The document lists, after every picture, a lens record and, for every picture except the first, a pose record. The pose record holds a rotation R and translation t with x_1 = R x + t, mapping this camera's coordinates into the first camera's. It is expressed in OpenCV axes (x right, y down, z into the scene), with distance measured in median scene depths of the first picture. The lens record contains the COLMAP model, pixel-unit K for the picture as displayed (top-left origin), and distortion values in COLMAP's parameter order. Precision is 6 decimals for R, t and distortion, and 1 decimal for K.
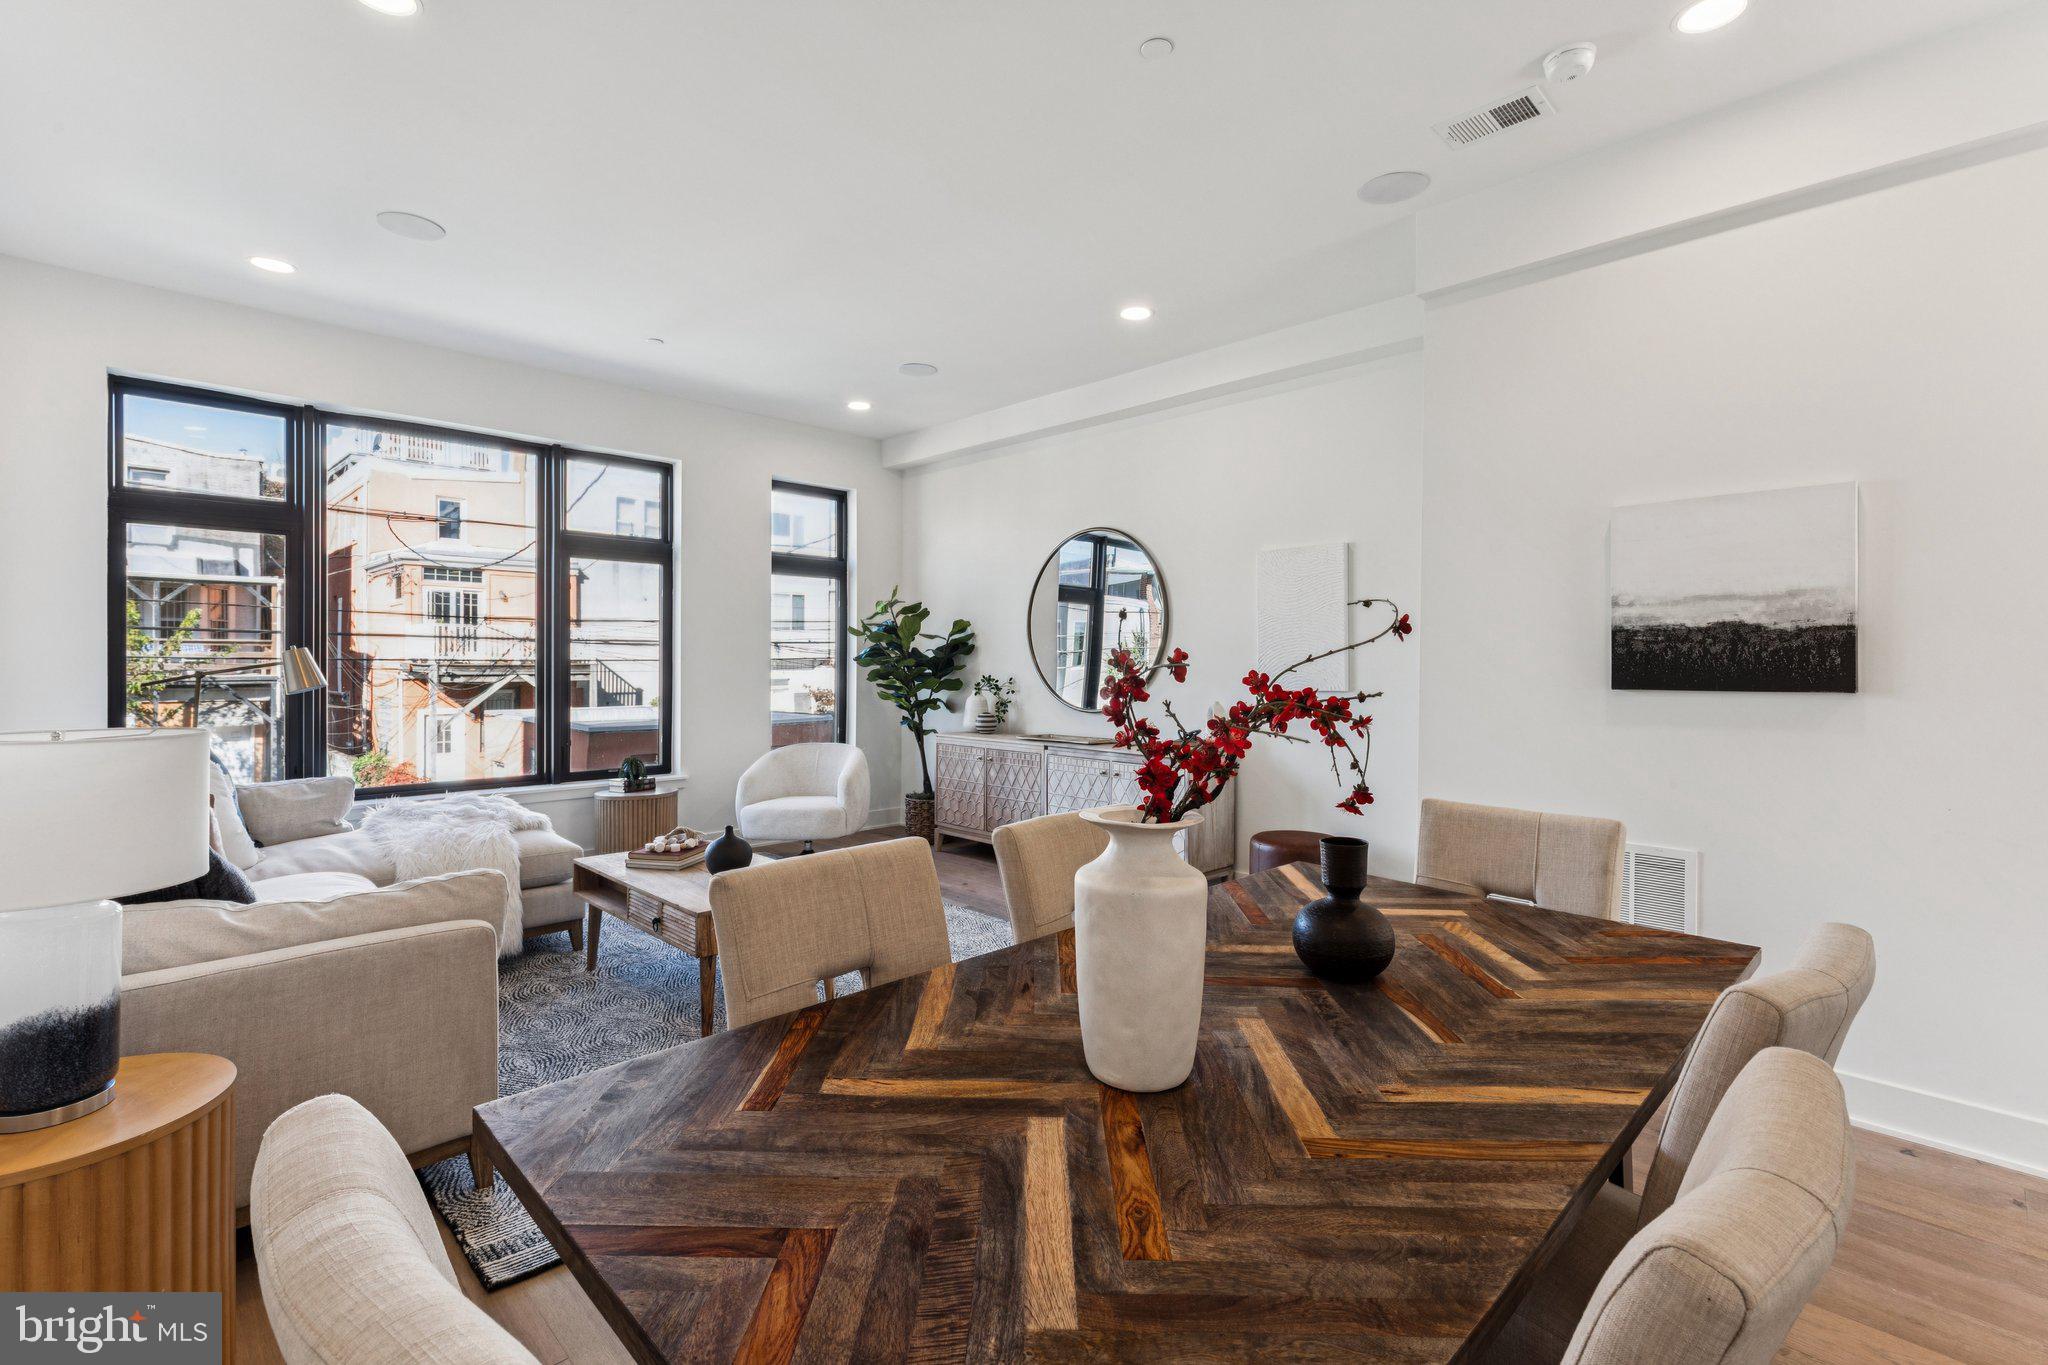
lens RADIAL K [[925.1, 0, 1027.2], [0, 925.1, 669.1], [0, 0, 1]] dist [0.008999, -0.000850]
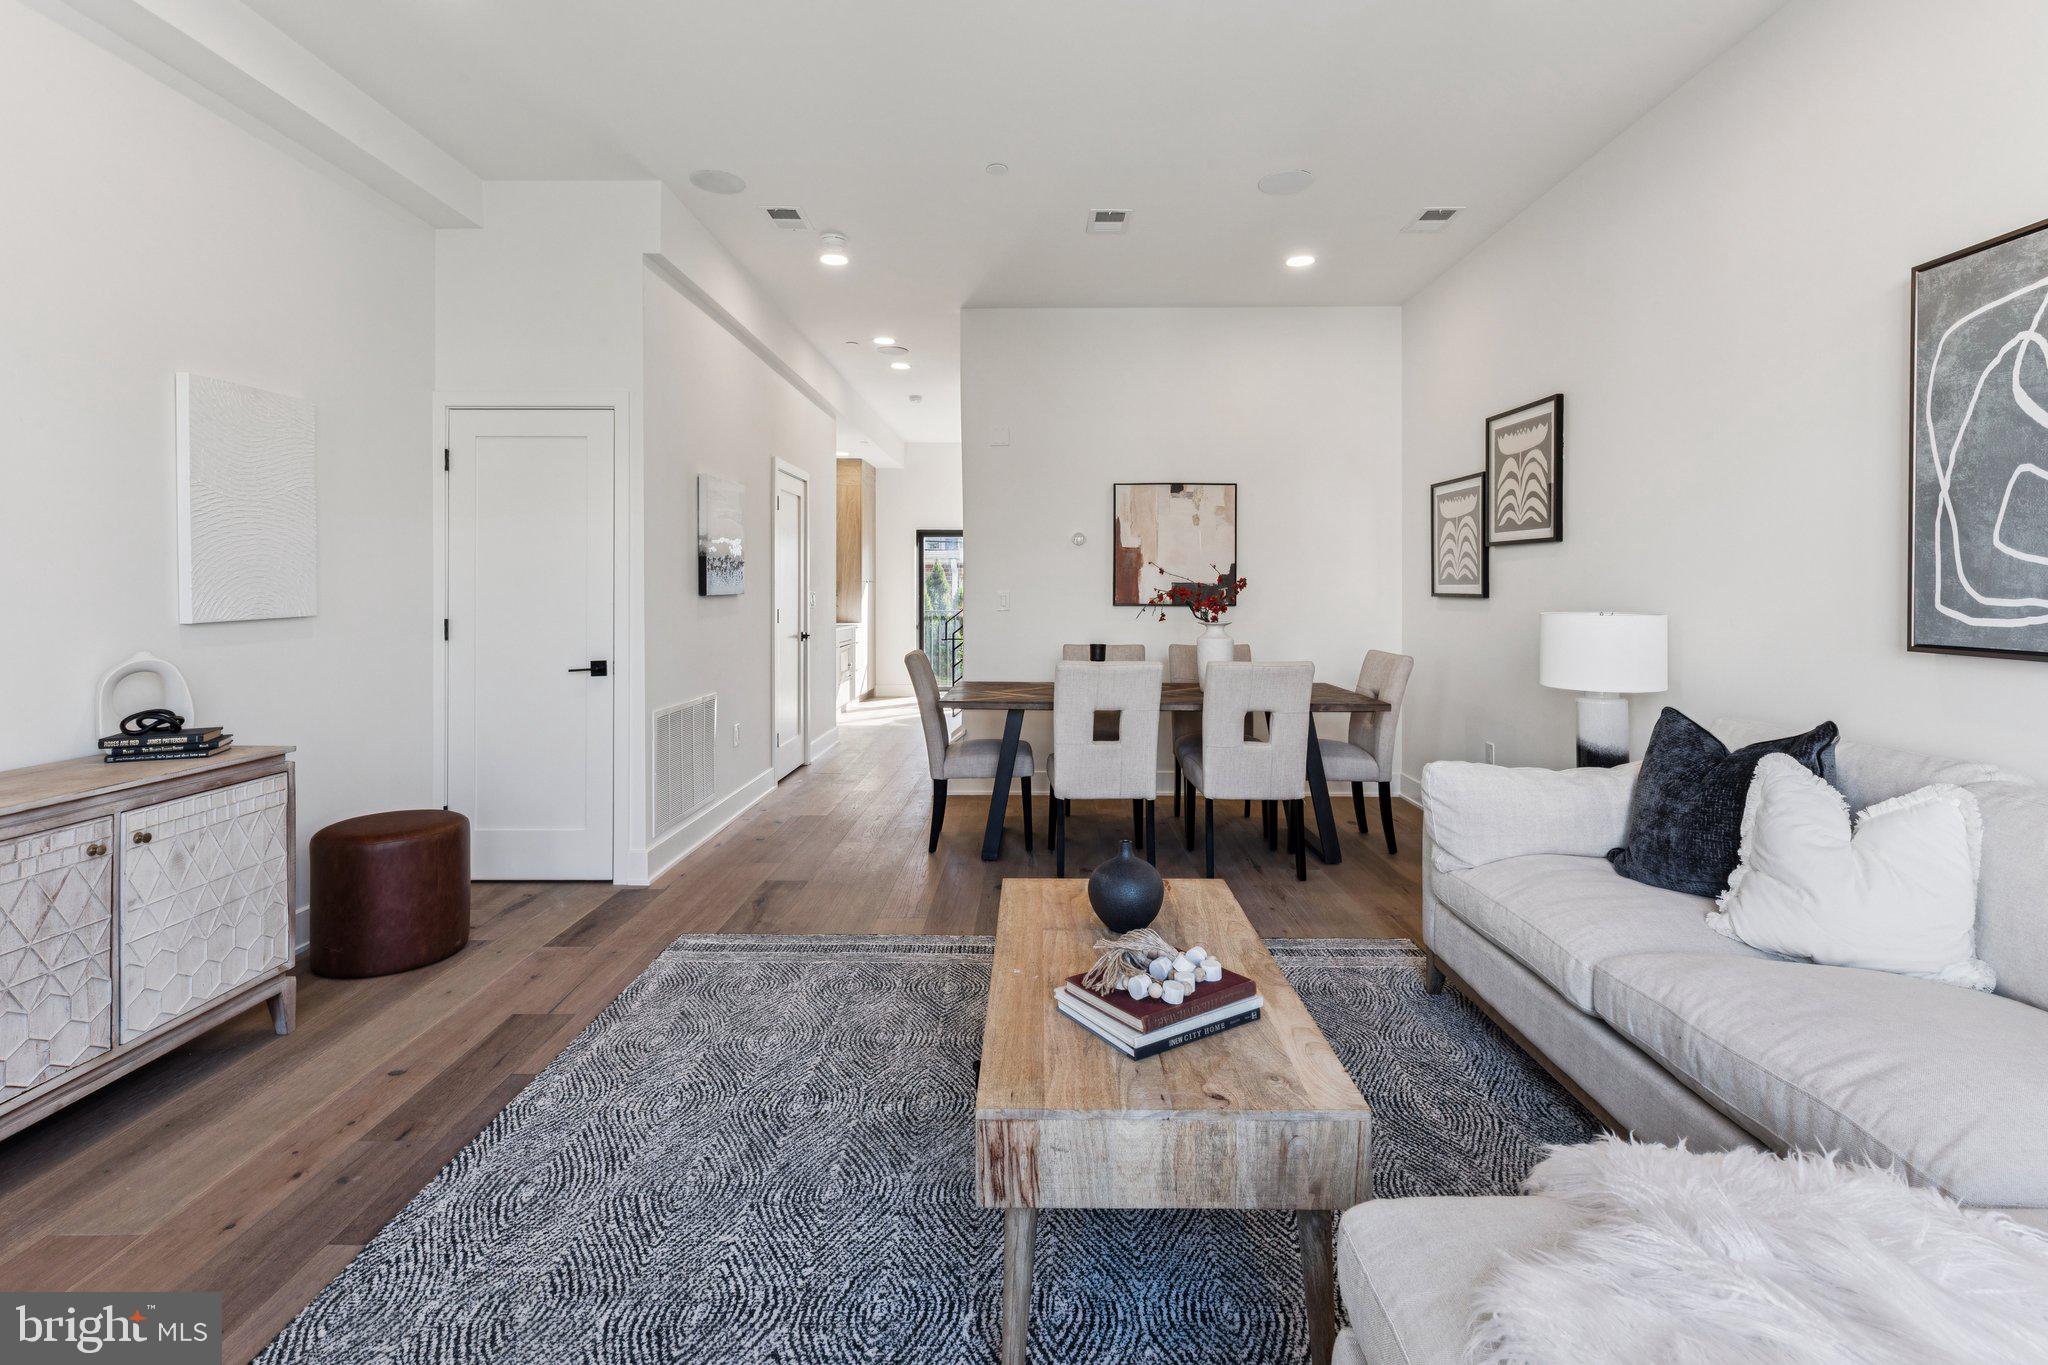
lens RADIAL K [[961.6, 0, 1030.9], [0, 961.6, 583.5], [0, 0, 1]] dist [0.009587, -0.001001]
pose [[-0.705885, -0.003173, 0.708319, -0.420603], [0.001310, 0.999982, 0.005786, -0.002686], [-0.708325, 0.005012, -0.705869, 0.866919]]
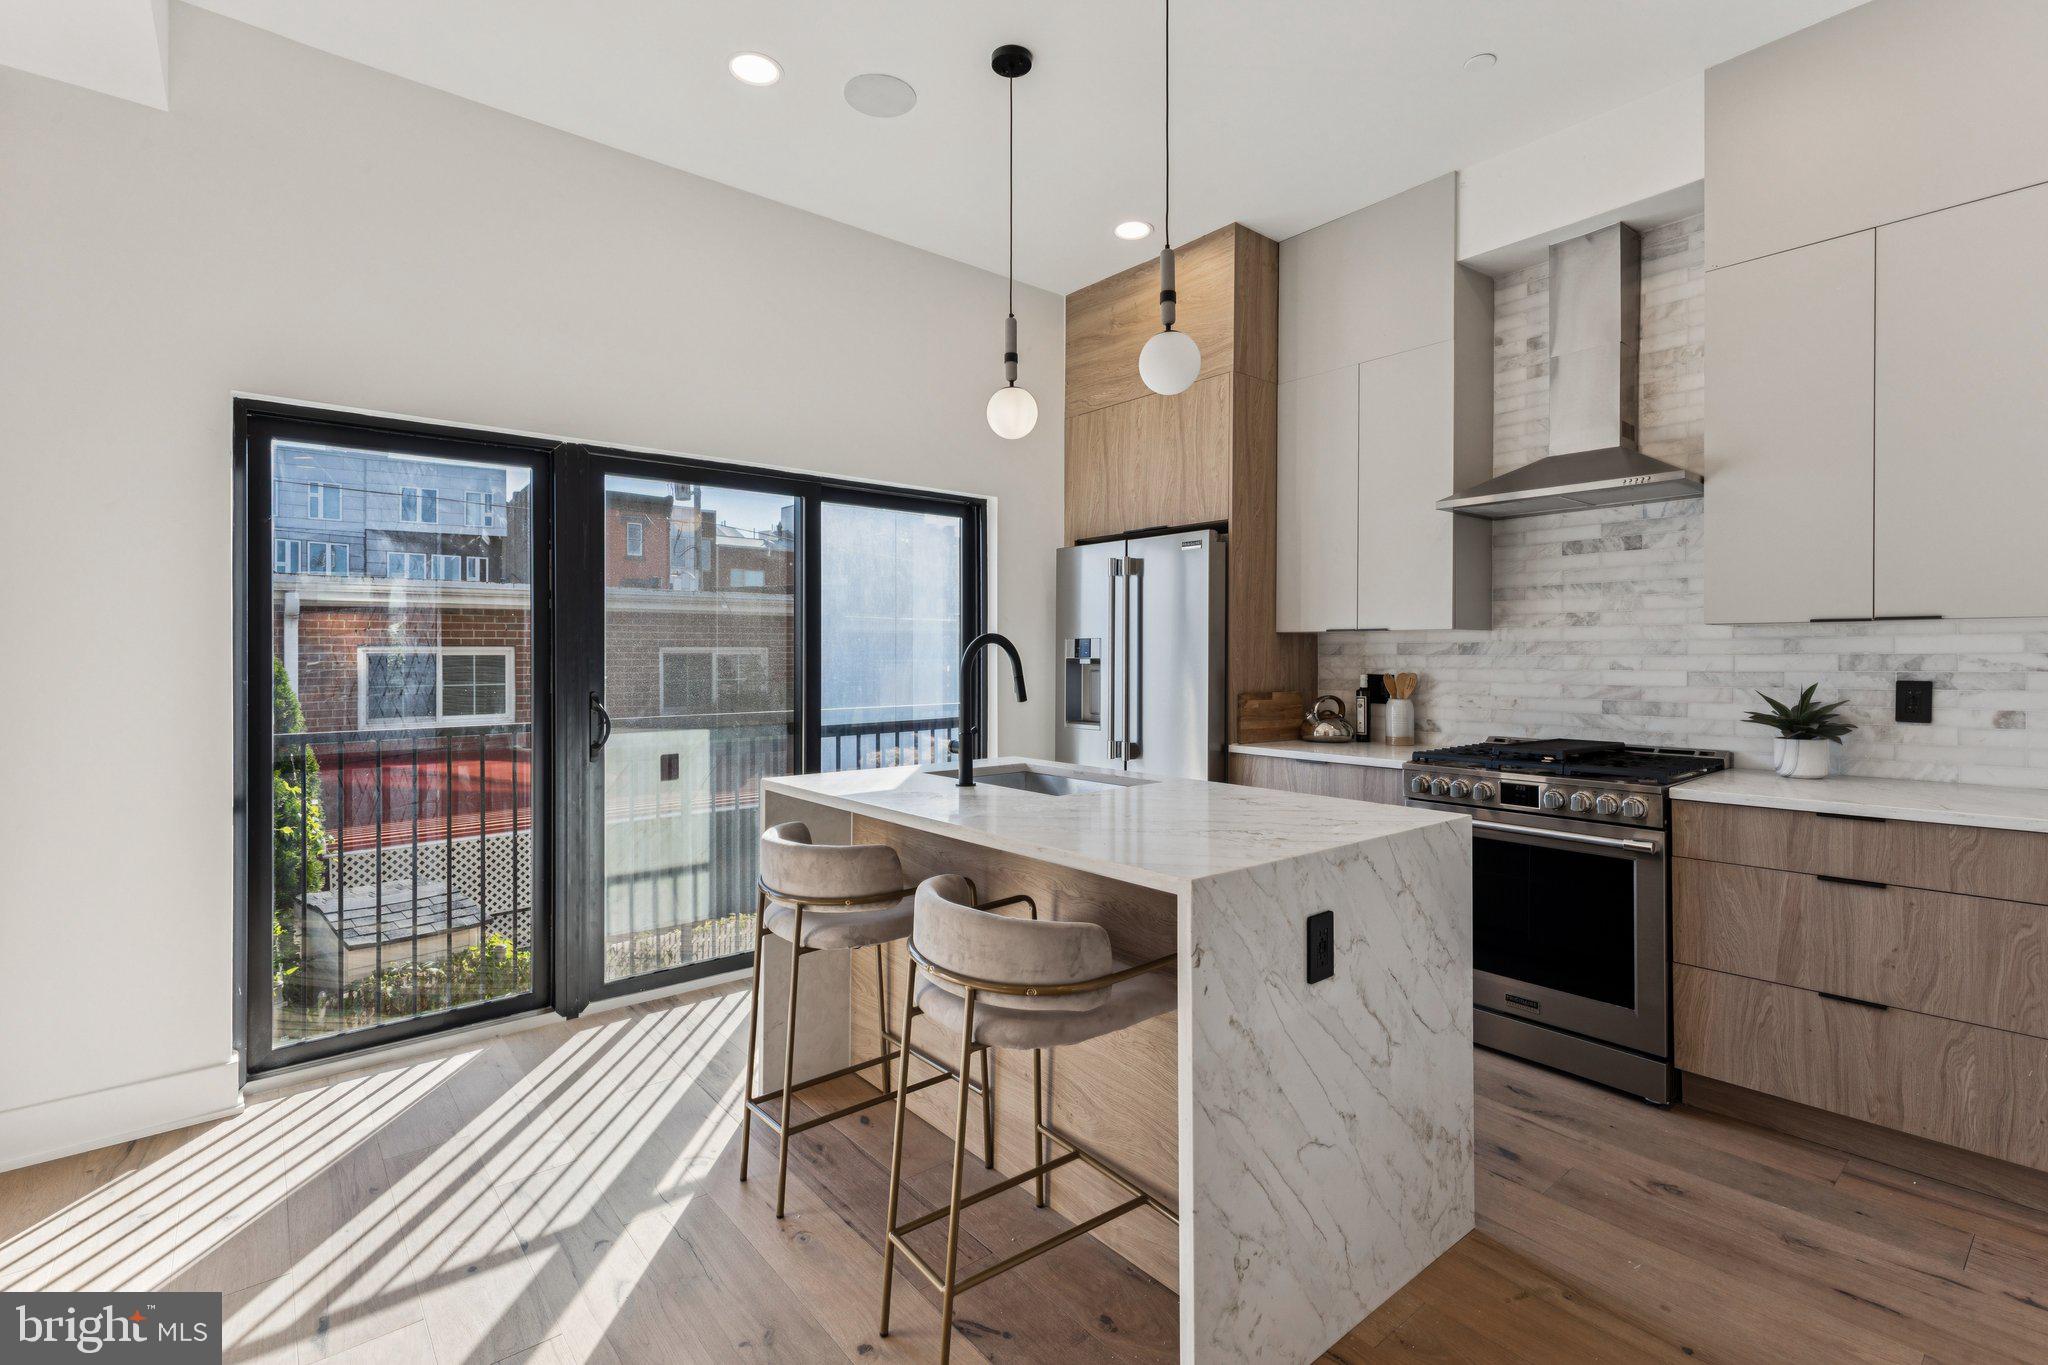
lens RADIAL K [[931.1, 0, 1020.9], [0, 931.1, 652.4], [0, 0, 1]] dist [0.007708, -0.000998]
pose [[-0.996388, -0.006587, 0.084663, 0.664971], [-0.006018, 0.999958, 0.006979, 0.015447], [-0.084705, 0.006444, -0.996385, 0.102146]]
